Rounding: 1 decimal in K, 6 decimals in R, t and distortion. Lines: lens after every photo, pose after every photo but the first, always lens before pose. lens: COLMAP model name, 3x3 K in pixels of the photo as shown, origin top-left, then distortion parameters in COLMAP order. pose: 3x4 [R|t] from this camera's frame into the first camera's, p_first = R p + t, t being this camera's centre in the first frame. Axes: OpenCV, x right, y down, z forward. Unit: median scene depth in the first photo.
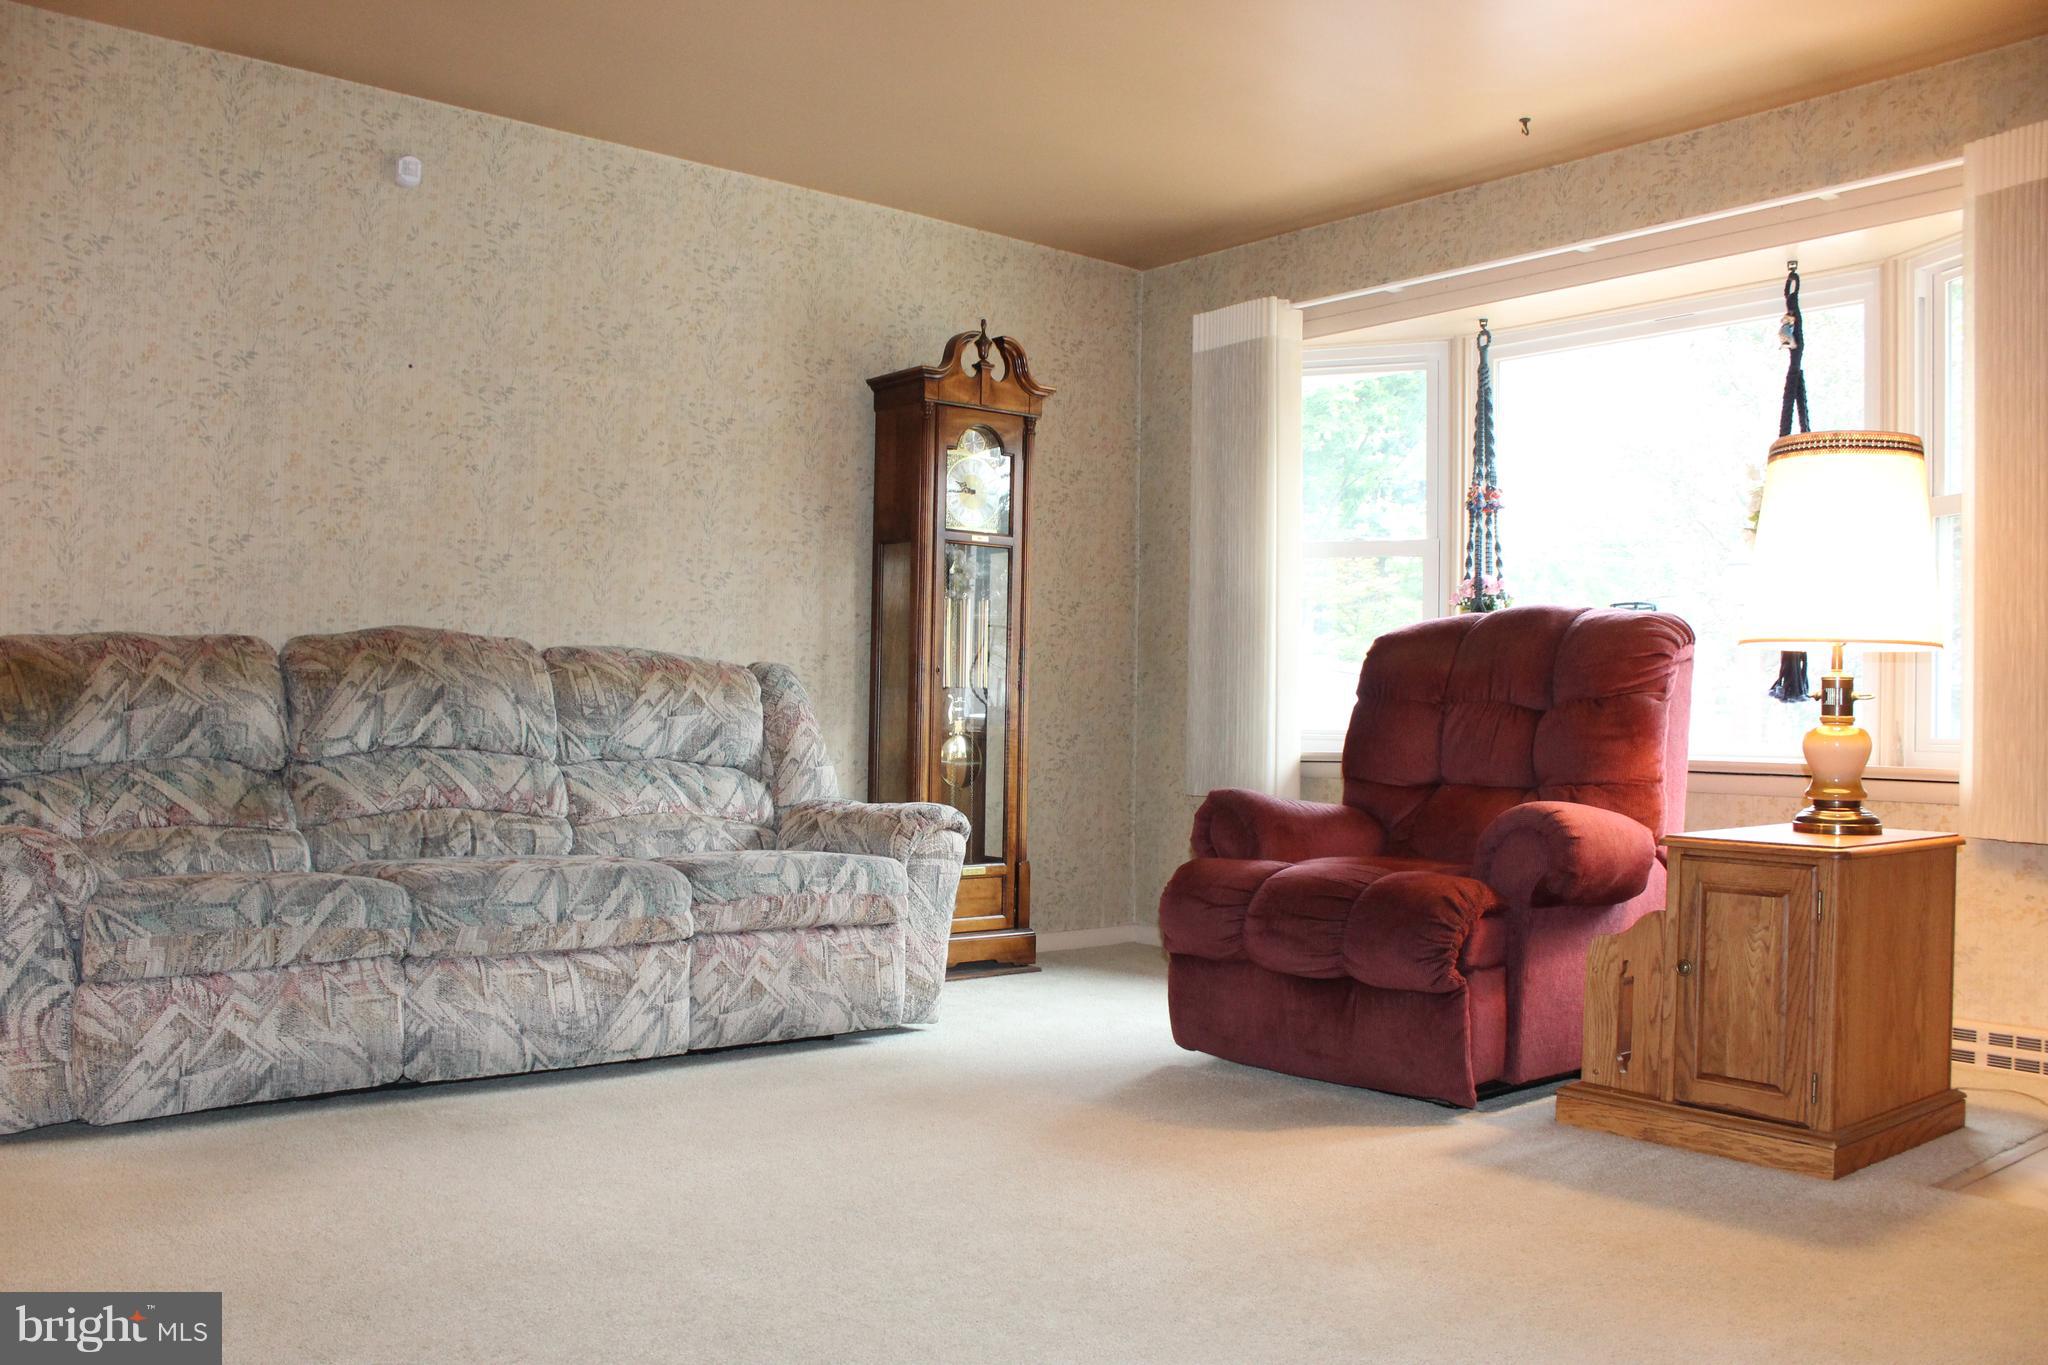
lens RADIAL K [[1705.3, 0, 984.9], [0, 1705.3, 701.5], [0, 0, 1]] dist [-0.167339, 0.149981]
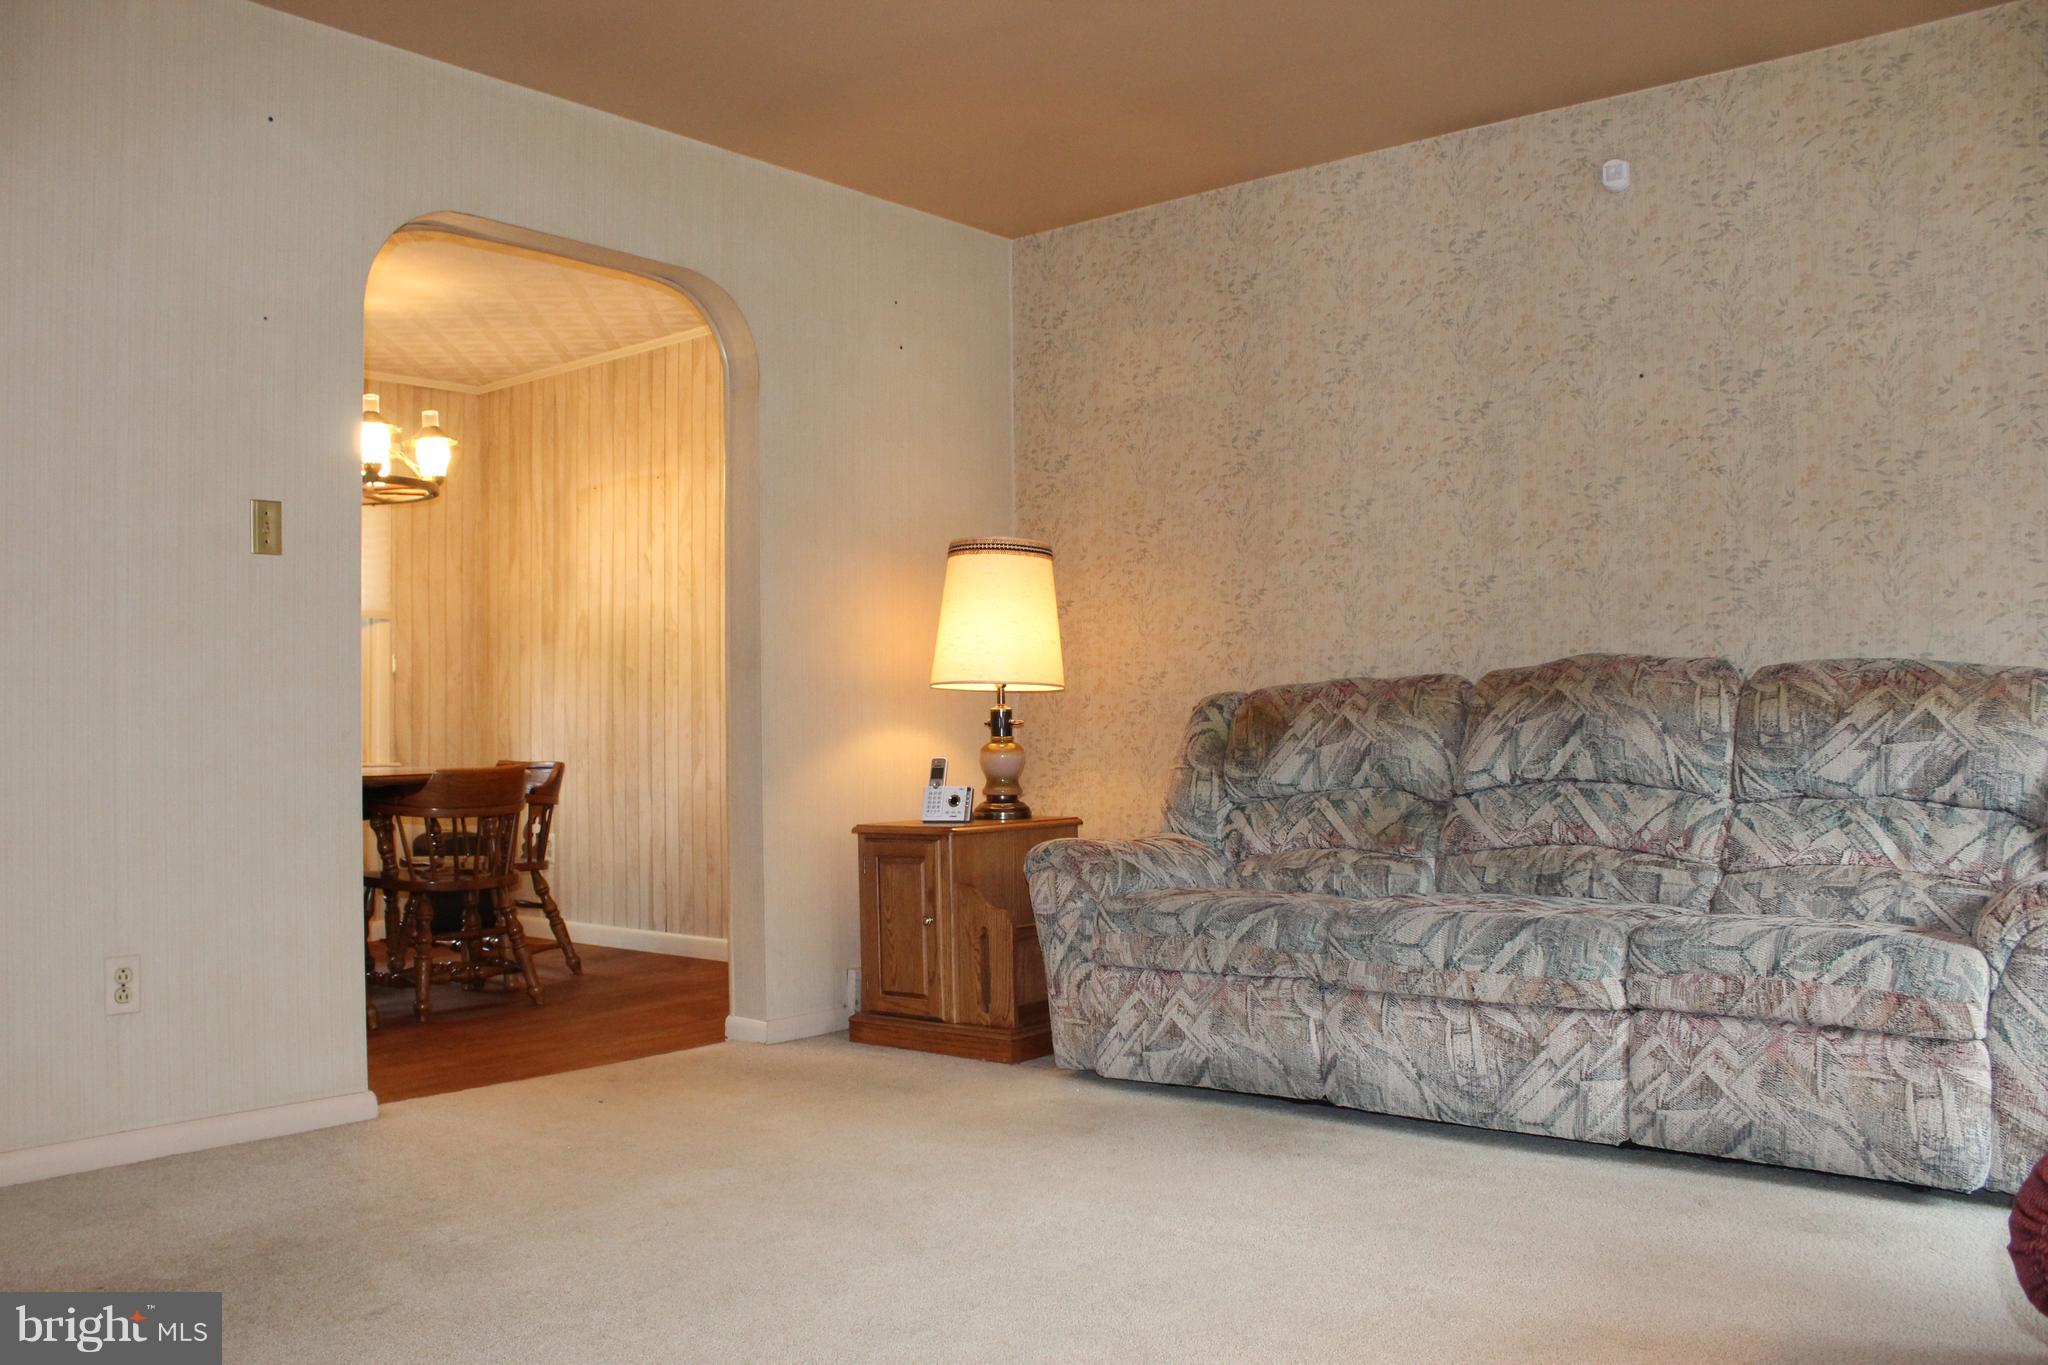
lens RADIAL K [[1705.3, 0, 984.9], [0, 1705.3, 701.5], [0, 0, 1]] dist [-0.167339, 0.149981]
pose [[0.177957, -0.029841, -0.983586, 0.570261], [0.022712, 0.999398, -0.026212, -0.000563], [0.983776, -0.017675, 0.178528, 0.518440]]
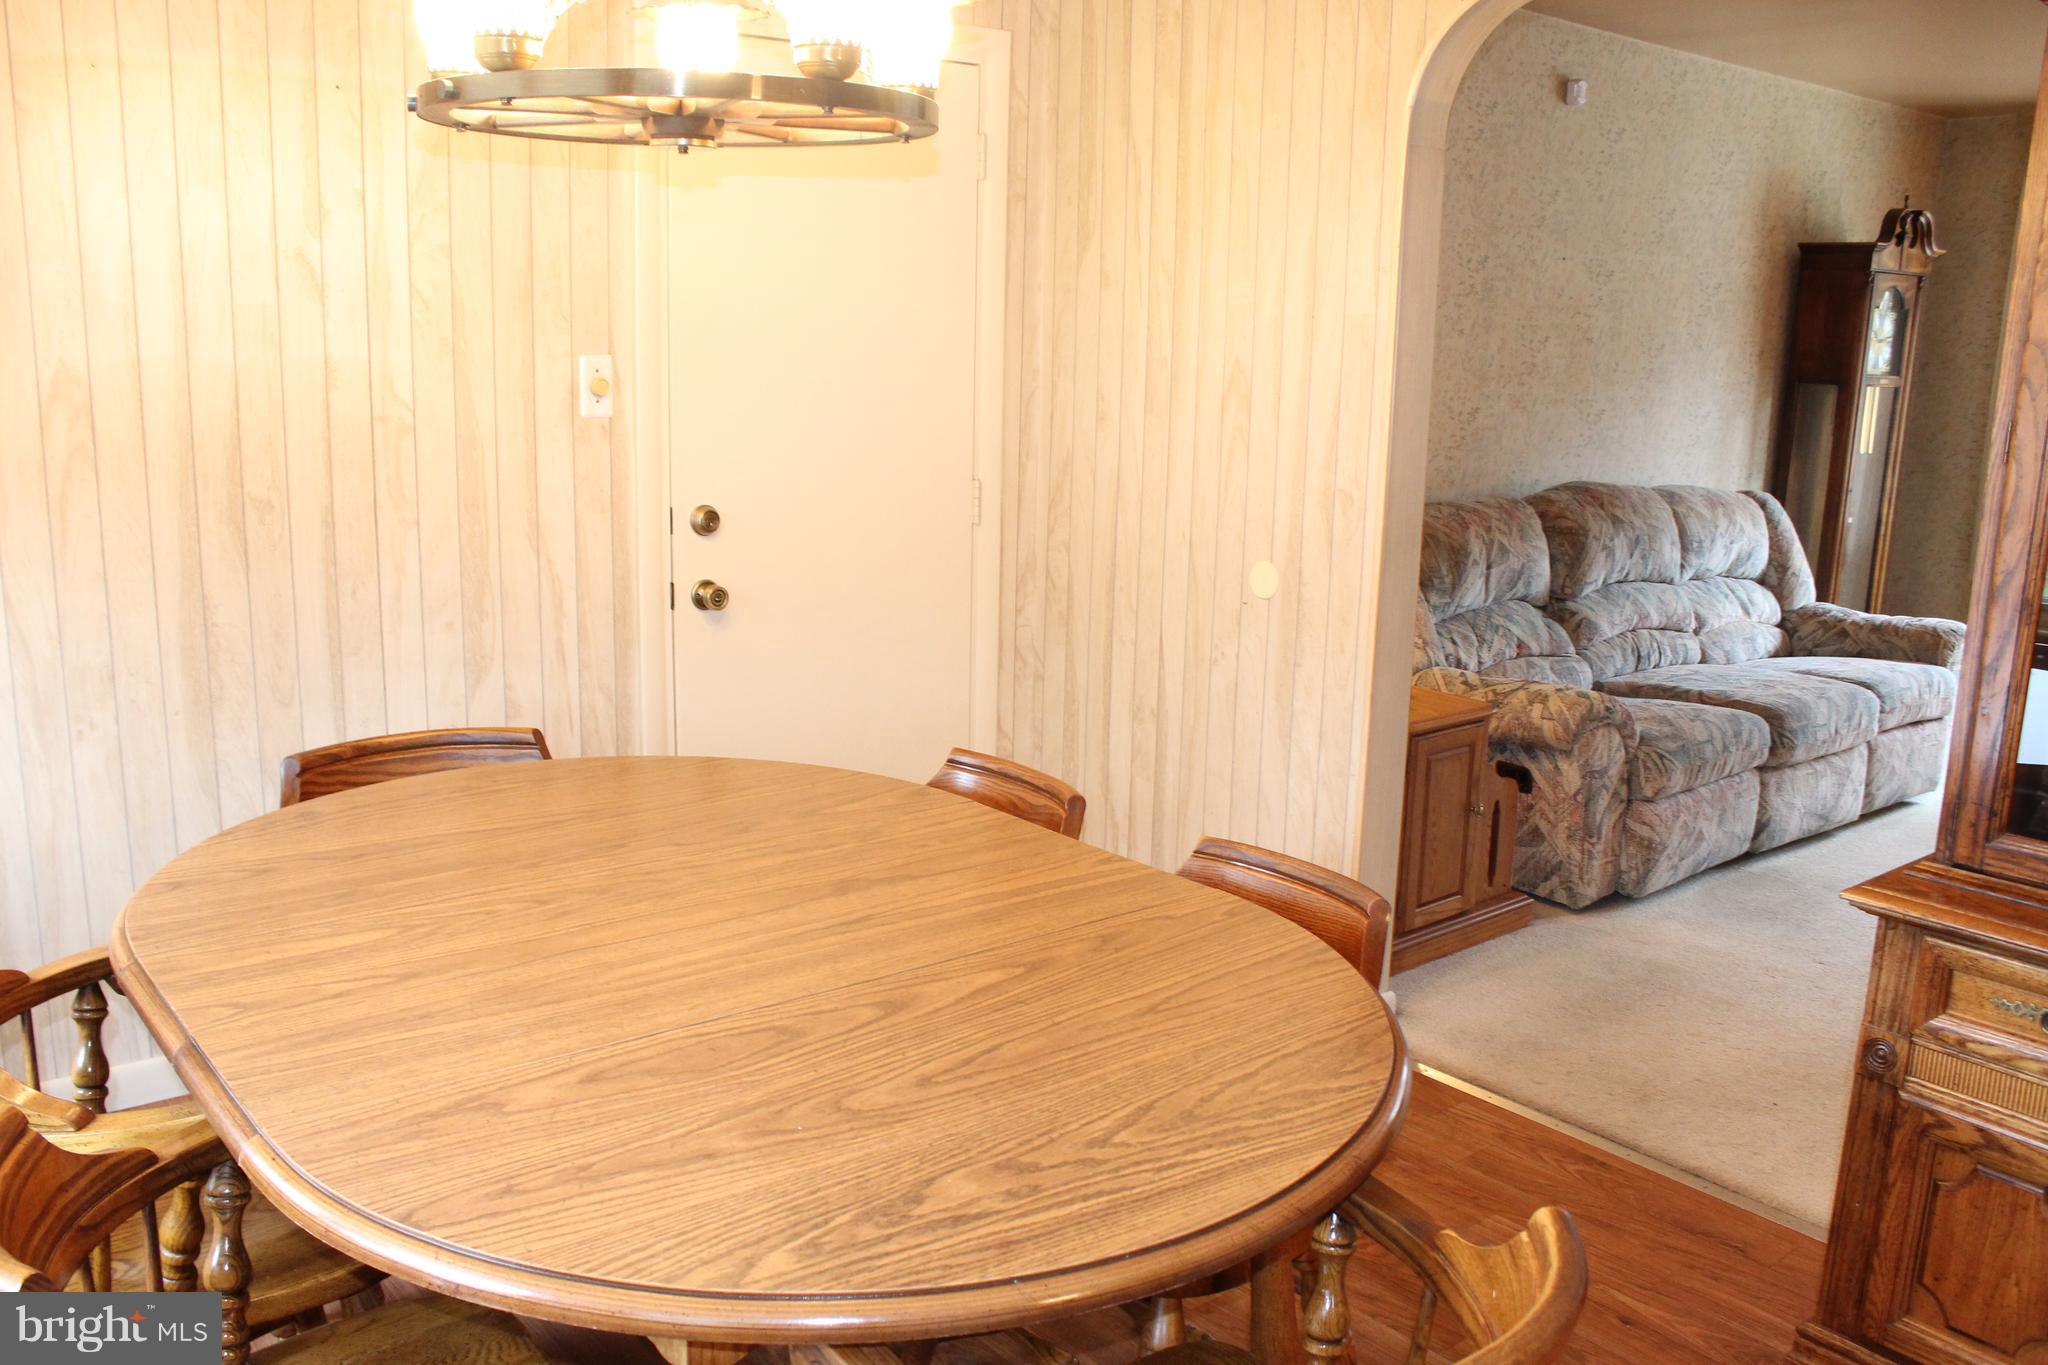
lens RADIAL K [[1705.3, 0, 984.9], [0, 1705.3, 701.5], [0, 0, 1]] dist [-0.167339, 0.149981]
pose [[0.999453, 0.014296, -0.029821, -0.812949], [-0.007357, 0.975258, 0.220947, -0.168789], [0.032242, -0.220606, 0.974830, -0.294058]]
